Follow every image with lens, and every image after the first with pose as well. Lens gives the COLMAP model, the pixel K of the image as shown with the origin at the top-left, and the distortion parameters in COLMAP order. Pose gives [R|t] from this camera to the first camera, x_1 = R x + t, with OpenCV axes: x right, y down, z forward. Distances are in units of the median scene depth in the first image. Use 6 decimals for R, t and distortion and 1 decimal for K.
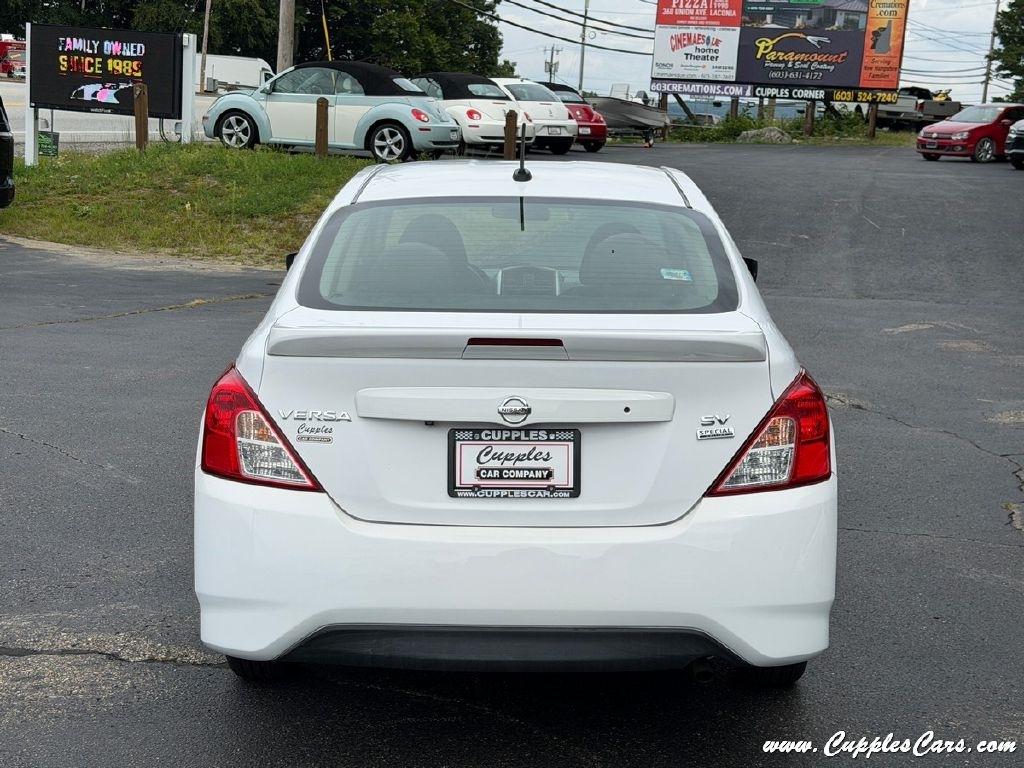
lens RADIAL K [[1589.8, 0, 507.7], [0, 1589.8, 401.9], [0, 0, 1]] dist [0.156997, -0.269788]
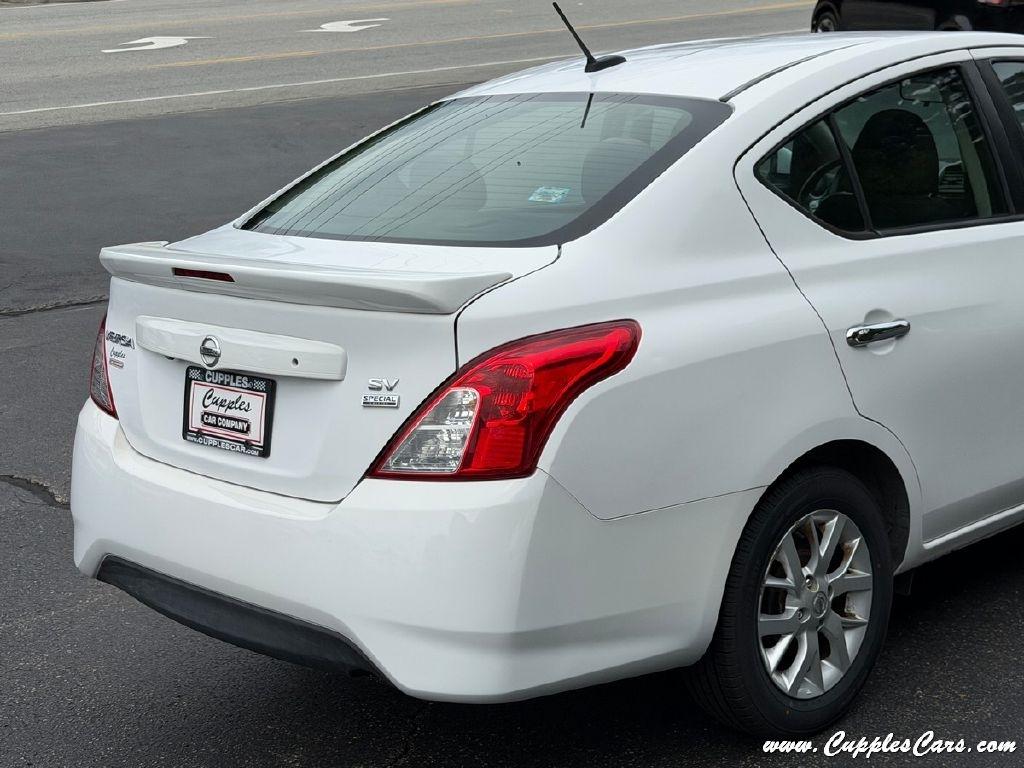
lens RADIAL K [[1589.8, 0, 507.7], [0, 1589.8, 401.9], [0, 0, 1]] dist [0.156997, -0.269788]
pose [[0.712344, 0.105032, -0.693926, 0.735066], [-0.049520, 0.993796, 0.099586, -0.063077], [0.700081, -0.036577, 0.713126, 0.471483]]
